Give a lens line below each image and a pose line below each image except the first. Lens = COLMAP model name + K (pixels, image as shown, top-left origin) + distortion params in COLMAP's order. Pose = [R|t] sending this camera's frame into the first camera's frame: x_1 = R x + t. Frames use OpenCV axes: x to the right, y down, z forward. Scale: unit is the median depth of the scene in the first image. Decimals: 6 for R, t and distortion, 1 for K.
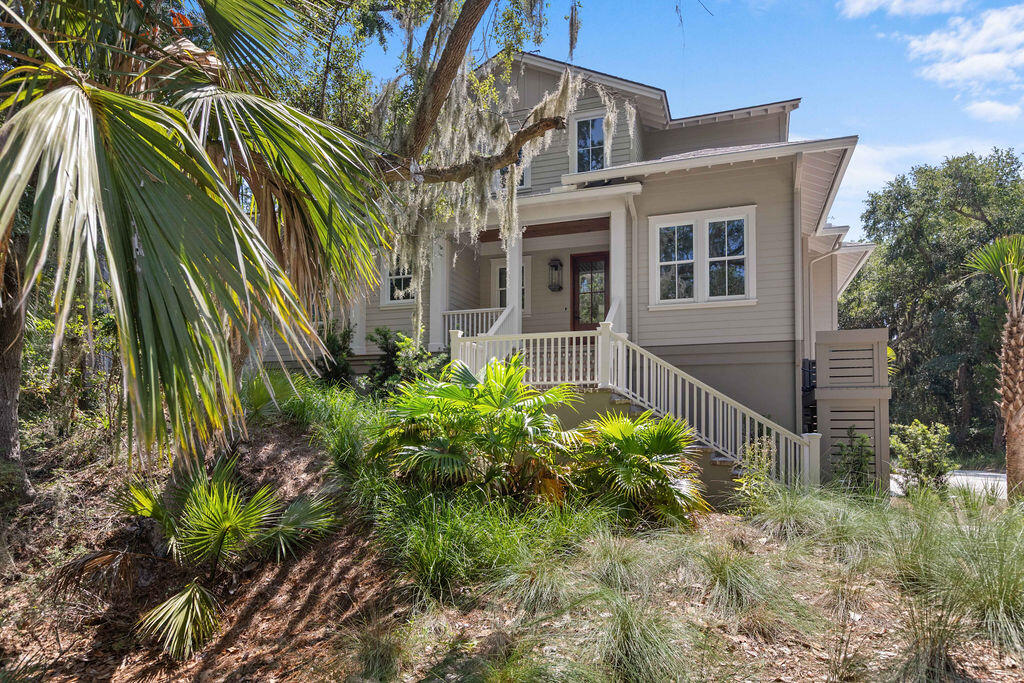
lens RADIAL K [[634.1, 0, 515.2], [0, 634.1, 348.9], [0, 0, 1]] dist [0.002038, -0.000253]
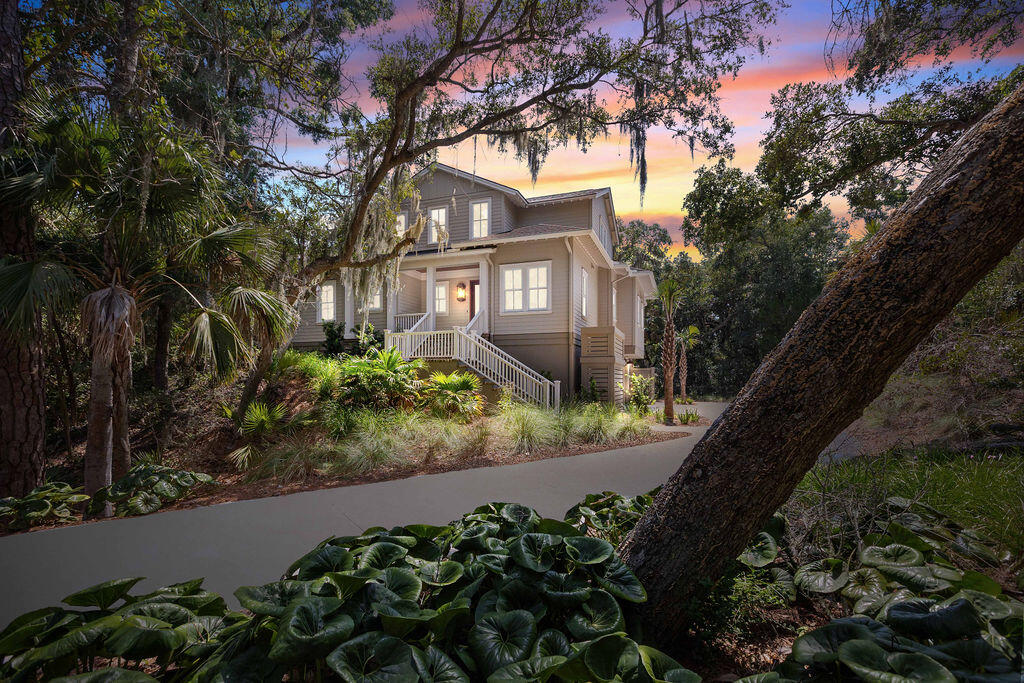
lens RADIAL K [[464.0, 0, 507.5], [0, 464.0, 332.3], [0, 0, 1]] dist [-0.002107, -0.000127]
pose [[0.999989, -0.004322, 0.001998, 0.372336], [0.004265, 0.999607, 0.027717, -0.078828], [-0.002117, -0.027708, 0.999614, -0.590630]]
